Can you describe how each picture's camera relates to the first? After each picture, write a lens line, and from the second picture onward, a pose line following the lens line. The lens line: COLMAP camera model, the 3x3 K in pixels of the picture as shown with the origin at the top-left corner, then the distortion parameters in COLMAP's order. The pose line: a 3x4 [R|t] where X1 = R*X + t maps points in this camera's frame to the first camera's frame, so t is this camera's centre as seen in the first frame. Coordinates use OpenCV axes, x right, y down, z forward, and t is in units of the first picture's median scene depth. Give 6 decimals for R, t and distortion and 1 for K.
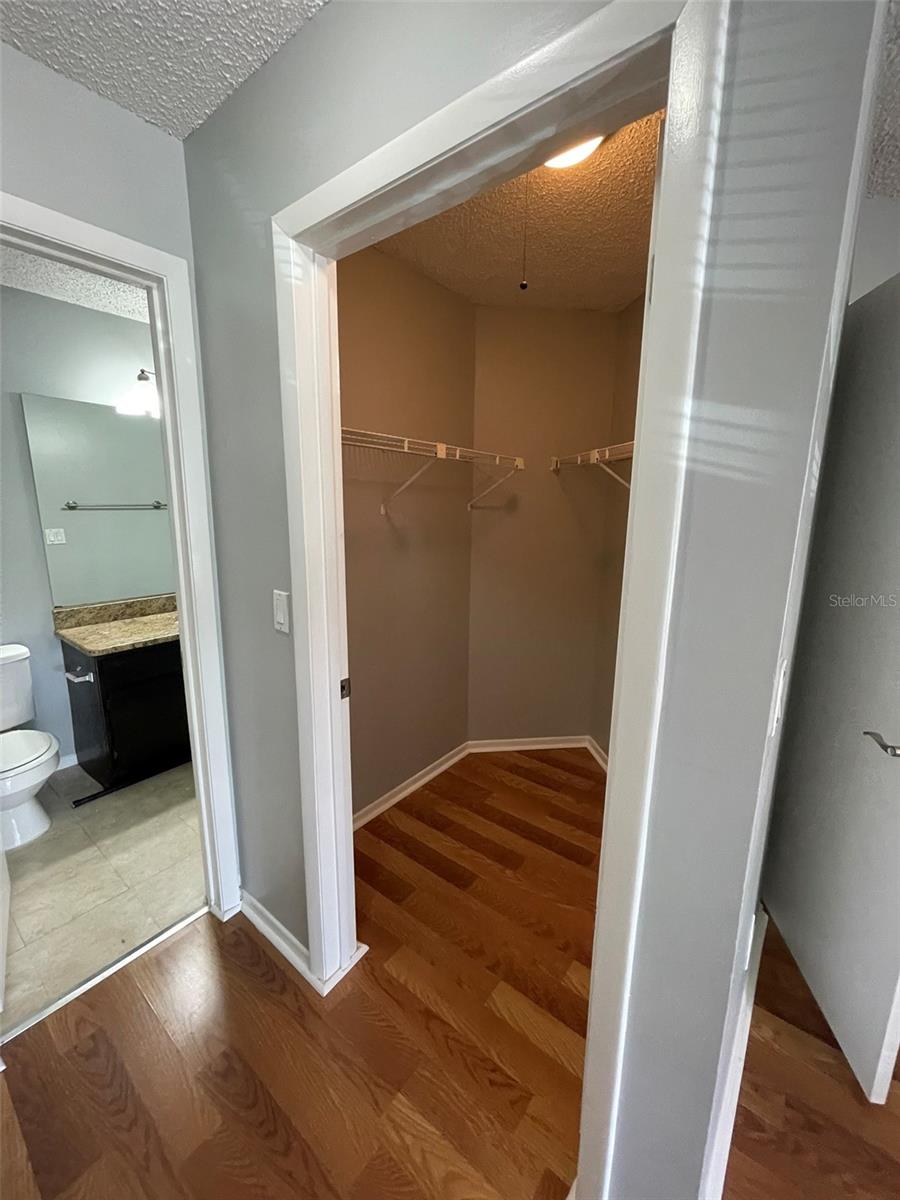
lens RADIAL K [[482.8, 0, 447.3], [0, 482.8, 593.7], [0, 0, 1]] dist [0.000431, -0.000659]
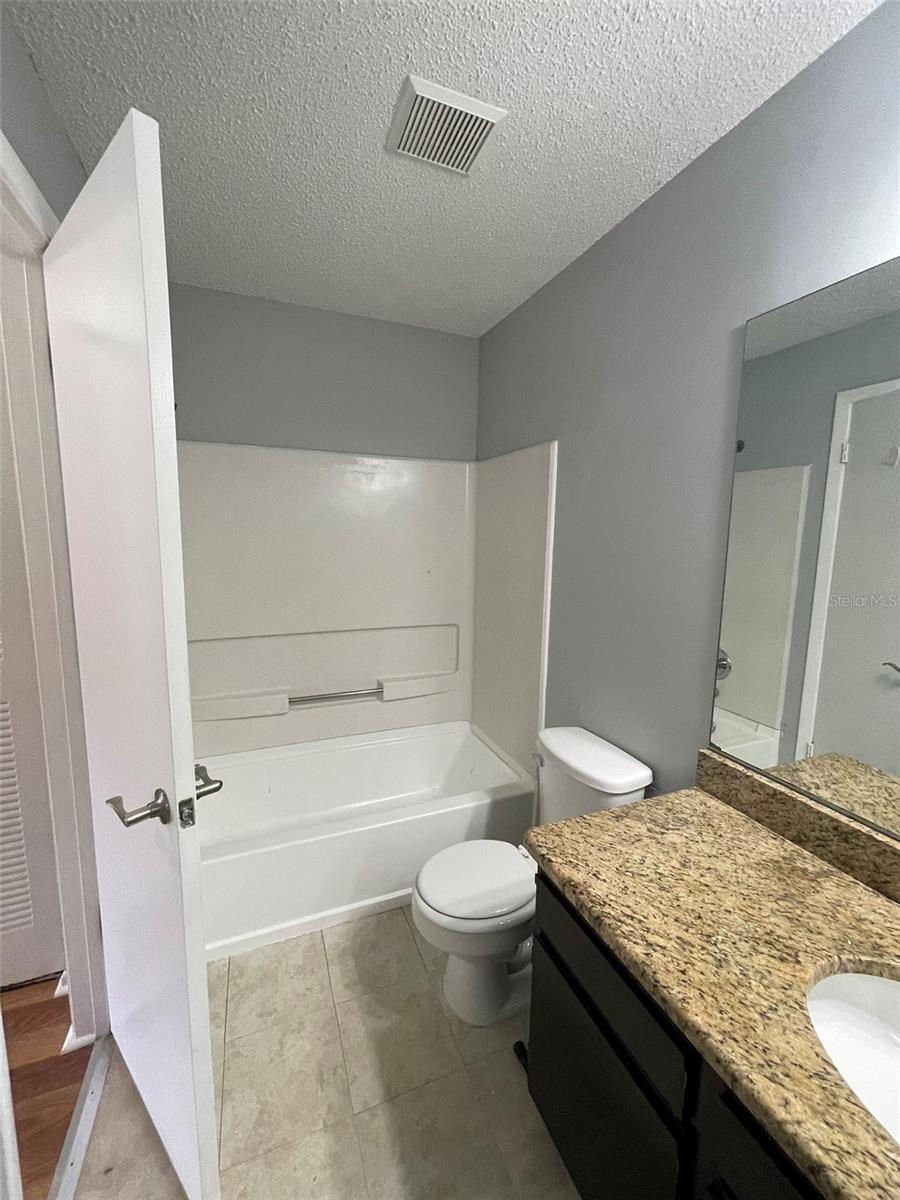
lens RADIAL K [[482.8, 0, 449.2], [0, 482.8, 593.5], [0, 0, 1]] dist [0.000431, -0.000659]
pose [[-0.488137, 0.094933, -0.867588, -0.247158], [-0.186715, 0.959693, 0.210064, -0.173619], [0.852560, 0.264532, -0.450736, 0.925574]]
